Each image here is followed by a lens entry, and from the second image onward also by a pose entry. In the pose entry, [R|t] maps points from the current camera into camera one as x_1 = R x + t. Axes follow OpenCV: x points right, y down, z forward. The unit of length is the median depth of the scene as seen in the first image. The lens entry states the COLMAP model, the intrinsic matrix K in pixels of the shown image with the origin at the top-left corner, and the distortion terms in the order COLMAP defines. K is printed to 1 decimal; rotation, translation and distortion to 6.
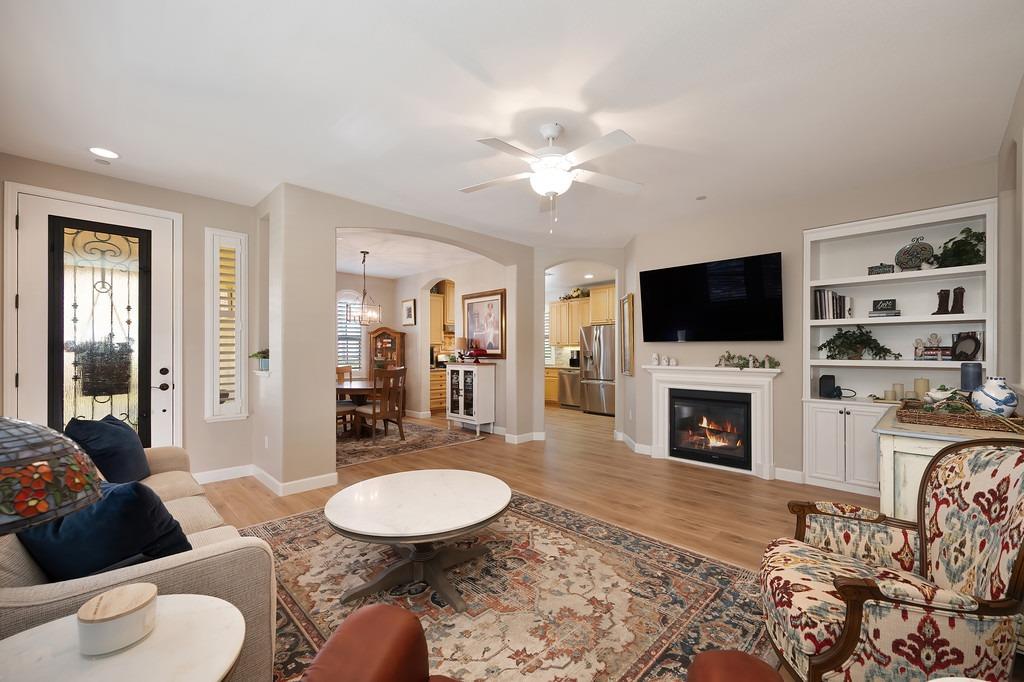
lens RADIAL K [[418.7, 0, 520.3], [0, 418.7, 348.3], [0, 0, 1]] dist [-0.001469, 0.000164]
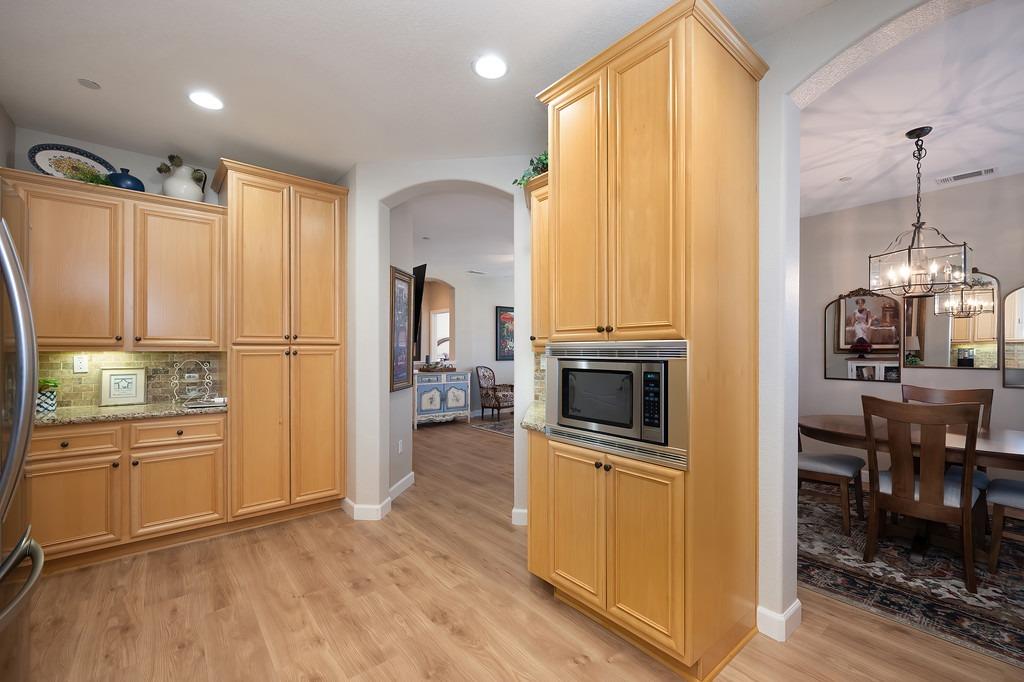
lens RADIAL K [[432.3, 0, 515.6], [0, 432.3, 348.6], [0, 0, 1]] dist [0.025846, 0.000141]
pose [[-0.994682, -0.000160, 0.102990, 0.003242], [-0.001147, 0.999954, -0.009522, 0.008877], [-0.102984, -0.009589, -0.994637, 2.715228]]
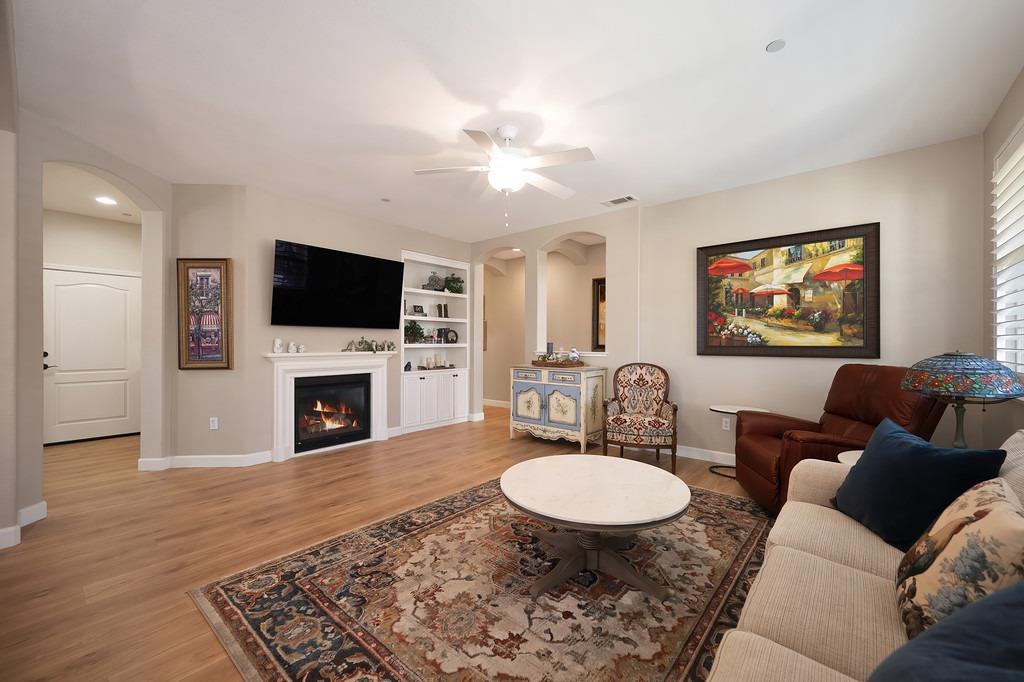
lens RADIAL K [[408.5, 0, 516.9], [0, 408.5, 341.2], [0, 0, 1]] dist [-0.000853, -0.000651]
pose [[-0.085479, 0.000483, 0.996340, -0.792216], [-0.009311, 0.999956, -0.001283, 0.019481], [-0.996296, -0.009387, -0.085471, 0.856322]]
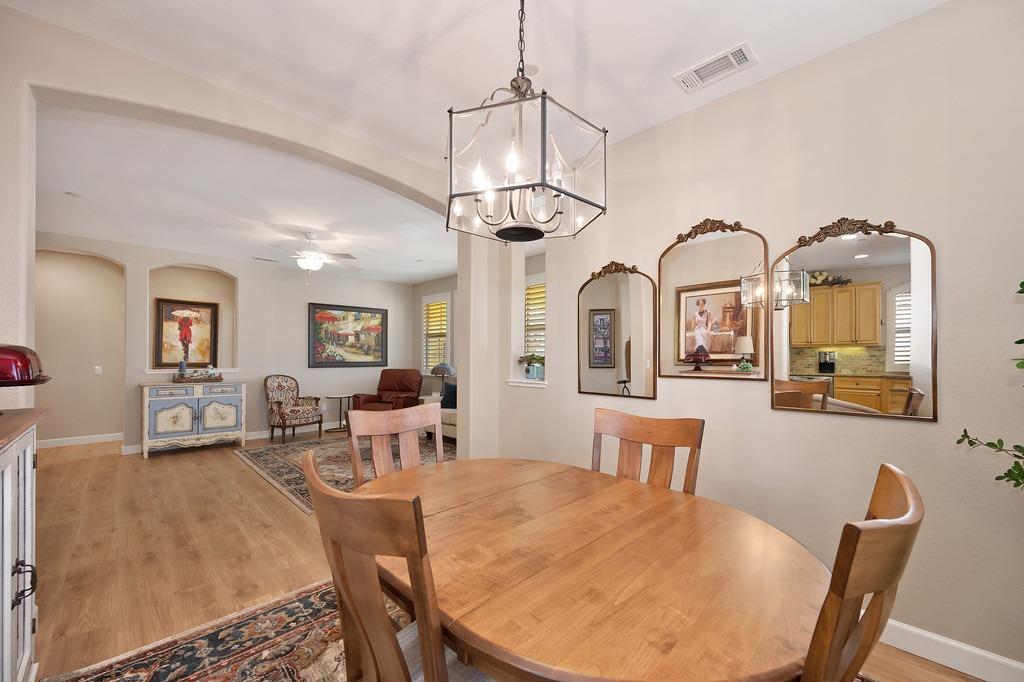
lens RADIAL K [[408.5, 0, 525.8], [0, 408.5, 354.4], [0, 0, 1]] dist [-0.000853, -0.000651]
pose [[-0.999997, -0.002351, -0.000759, -0.687048], [-0.002341, 0.999922, -0.012306, 0.010094], [0.000788, -0.012305, -0.999924, 2.216005]]
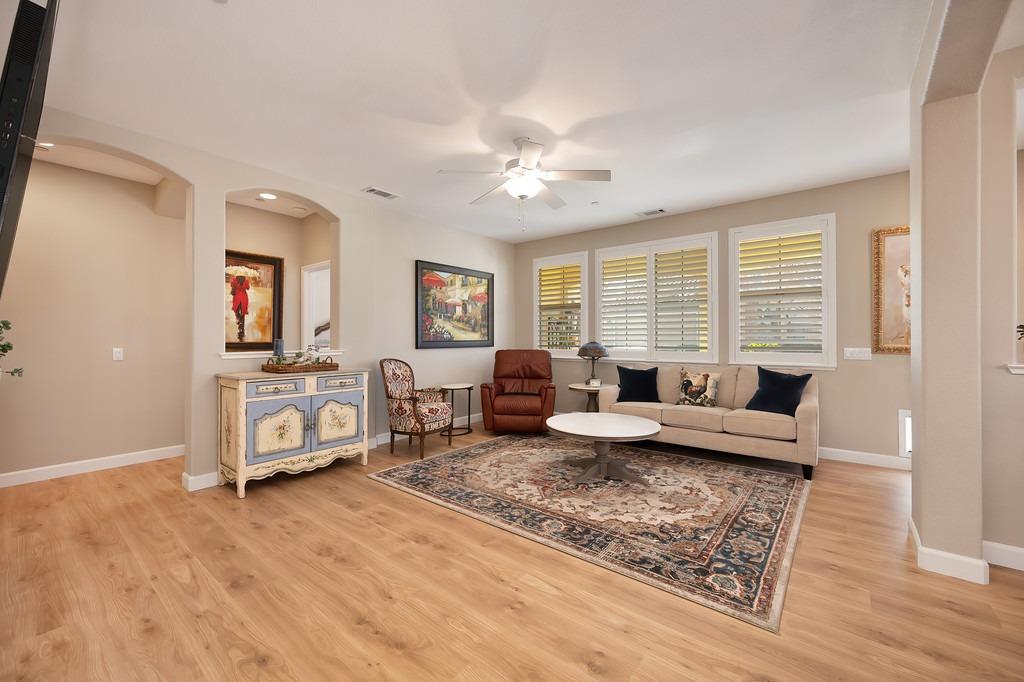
lens RADIAL K [[408.5, 0, 522.1], [0, 408.5, 334.5], [0, 0, 1]] dist [-0.000853, -0.000651]
pose [[-0.992969, -0.000259, -0.118374, 0.172197], [0.001766, 0.999854, -0.017005, 0.028243], [0.118361, -0.017094, -0.992823, 1.710946]]
